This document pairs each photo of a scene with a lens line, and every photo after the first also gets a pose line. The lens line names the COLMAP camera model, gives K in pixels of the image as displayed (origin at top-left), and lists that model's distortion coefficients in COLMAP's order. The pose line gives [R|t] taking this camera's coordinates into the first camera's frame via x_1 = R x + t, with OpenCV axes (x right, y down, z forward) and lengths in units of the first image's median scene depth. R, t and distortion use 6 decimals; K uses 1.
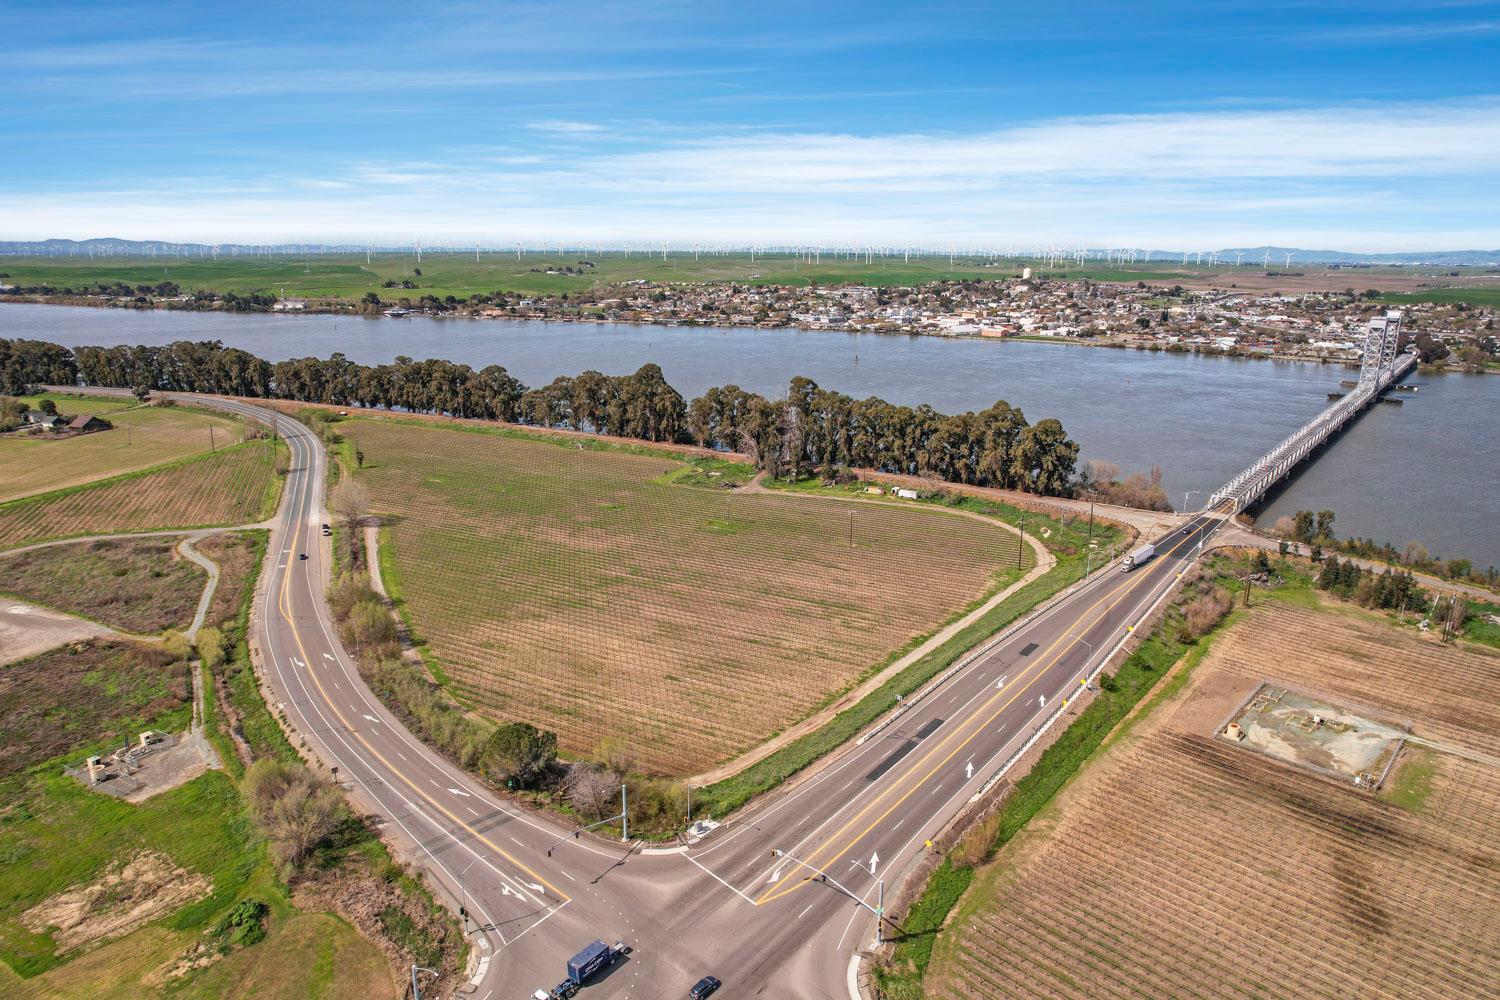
lens RADIAL K [[955.4, 0, 746.6], [0, 955.4, 496.5], [0, 0, 1]] dist [-0.059938, 0.043162]
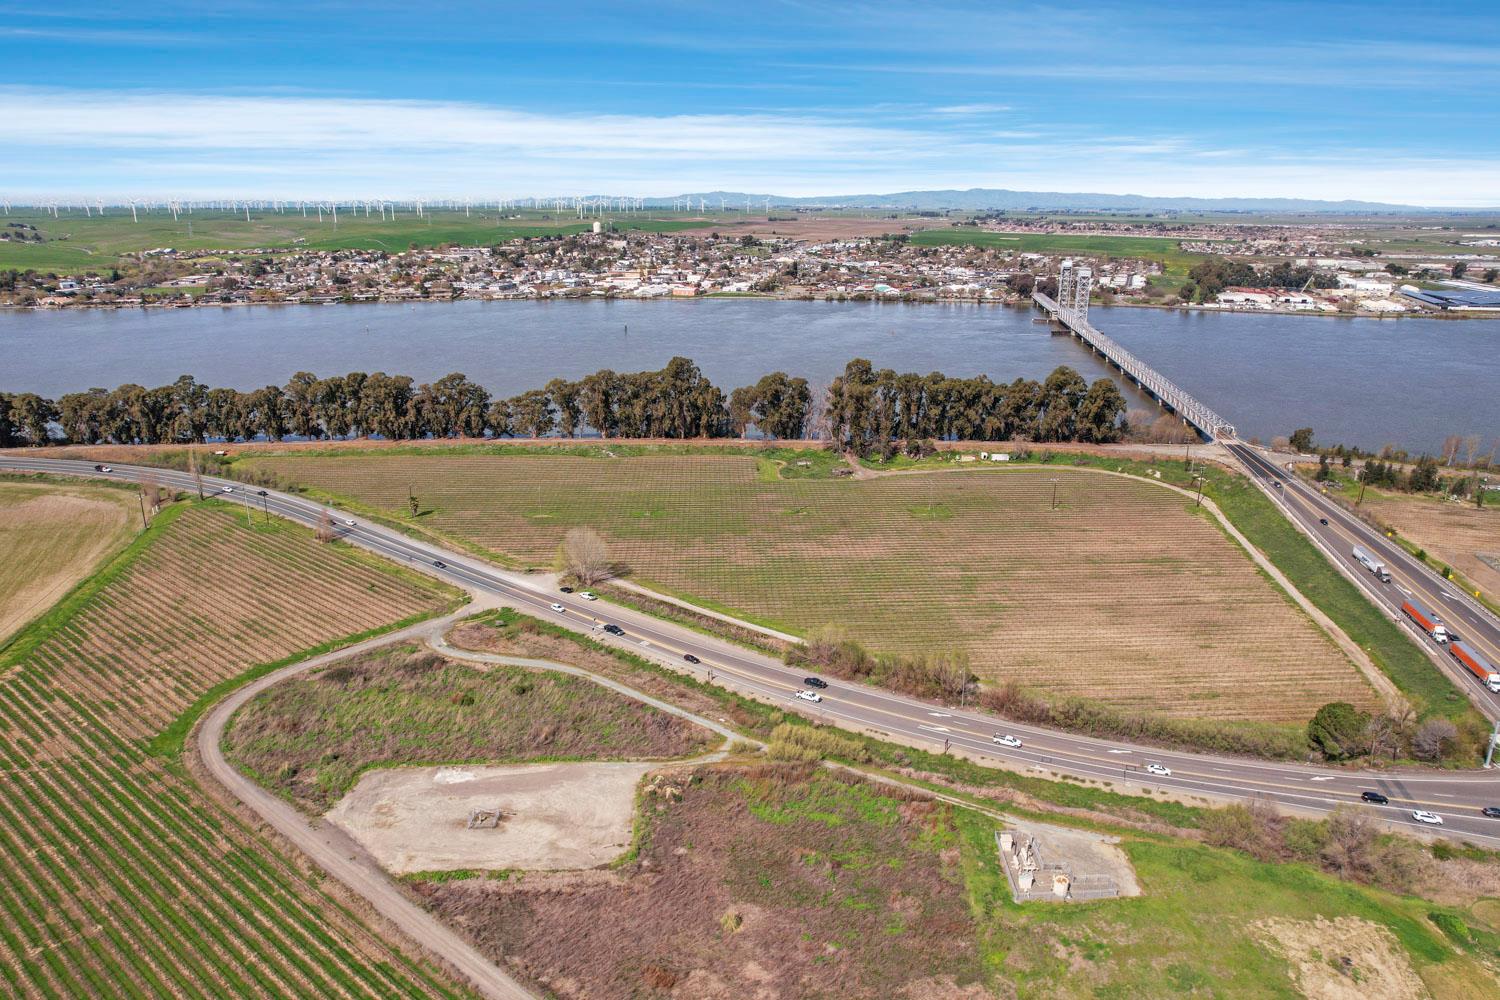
lens RADIAL K [[955.4, 0, 762.0], [0, 955.4, 493.5], [0, 0, 1]] dist [-0.059938, 0.043162]
pose [[0.863387, -0.153198, 0.480721, -0.692280], [0.130435, 0.988171, 0.080649, -0.098540], [-0.487390, -0.006928, 0.873157, 0.185322]]
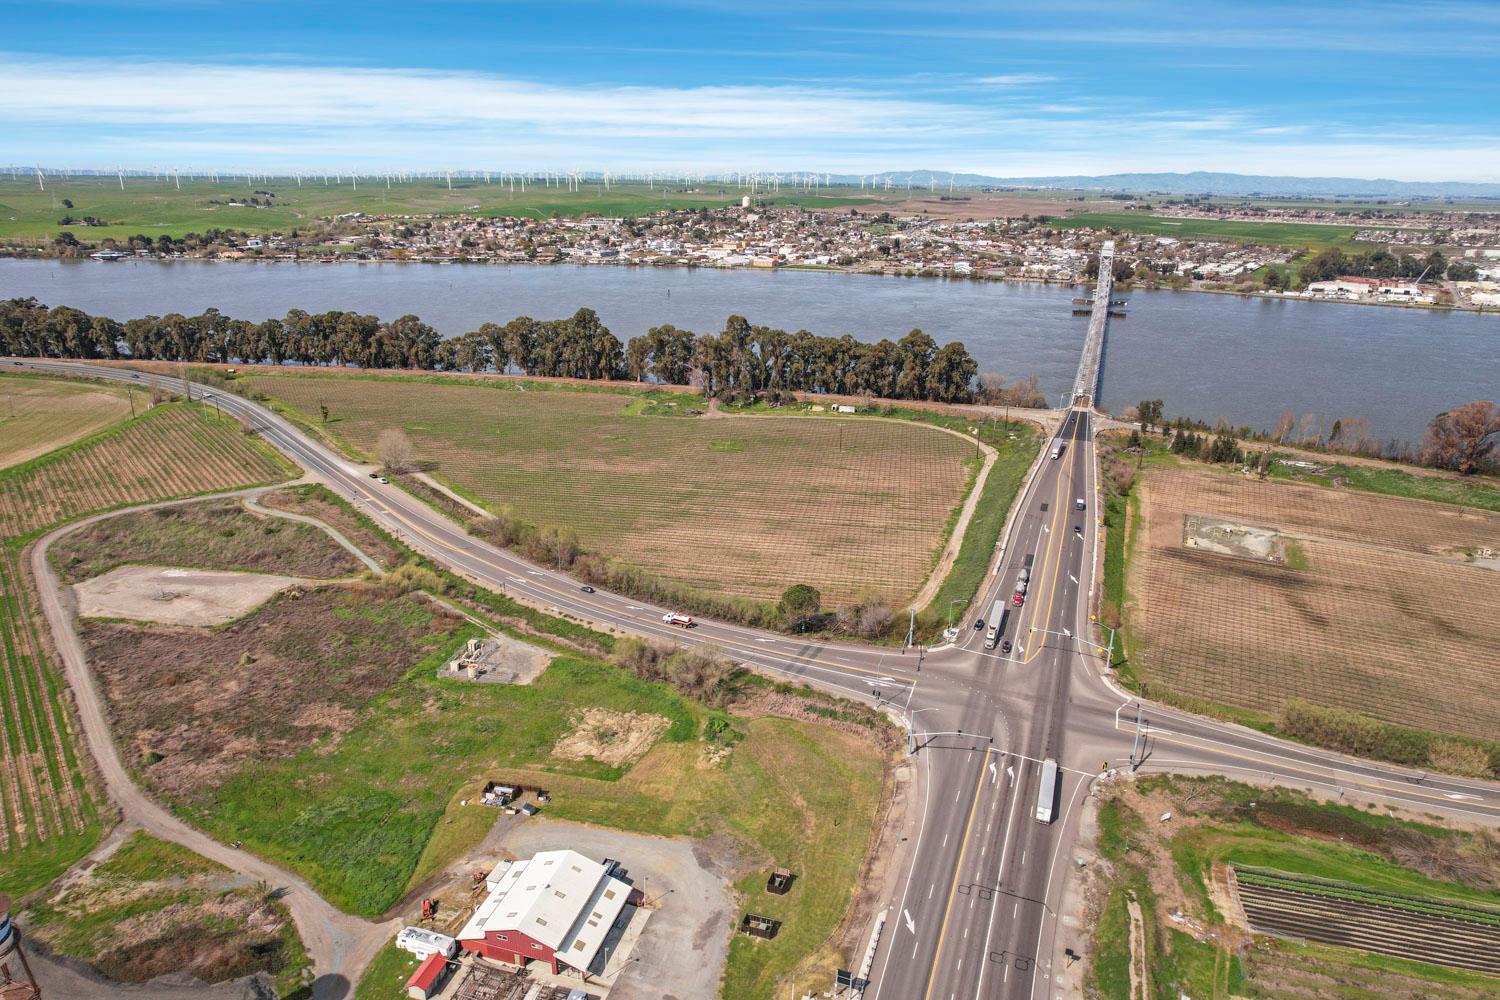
lens RADIAL K [[955.4, 0, 752.1], [0, 955.4, 495.9], [0, 0, 1]] dist [-0.059938, 0.043162]
pose [[0.948816, -0.095082, 0.301177, -0.366801], [0.072646, 0.993741, 0.084864, -0.005578], [-0.307361, -0.058641, 0.949785, -0.145811]]
